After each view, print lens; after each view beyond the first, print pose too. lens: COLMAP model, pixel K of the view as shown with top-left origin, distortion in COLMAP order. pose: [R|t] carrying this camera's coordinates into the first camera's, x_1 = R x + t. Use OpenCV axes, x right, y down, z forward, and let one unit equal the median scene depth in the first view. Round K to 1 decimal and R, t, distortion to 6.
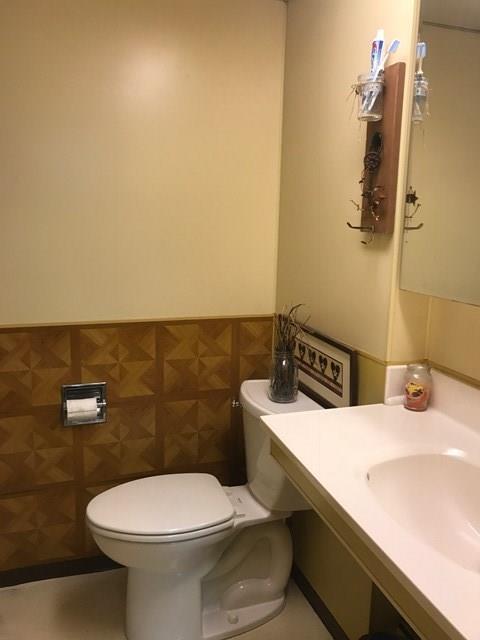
lens RADIAL K [[522.2, 0, 241.0], [0, 522.2, 317.6], [0, 0, 1]] dist [0.006205, -0.003630]
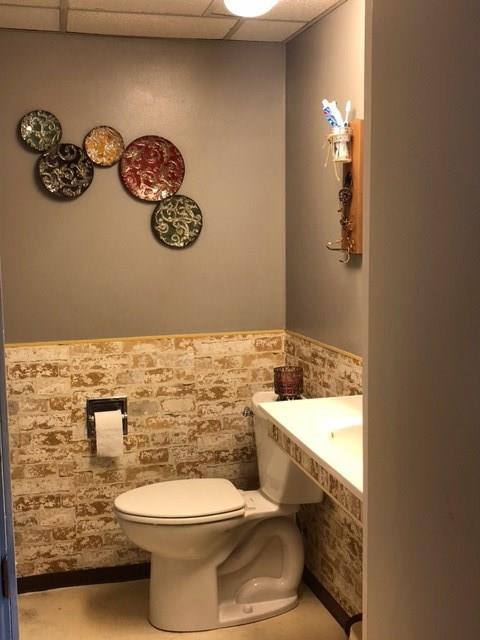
lens RADIAL K [[743.2, 0, 240.1], [0, 743.2, 320.9], [0, 0, 1]] dist [0.035380, 0.000000]
pose [[0.997225, -0.024984, -0.070134, 0.093251], [0.019650, 0.996933, -0.075752, 0.097422], [0.071811, 0.074163, 0.994657, -0.583591]]
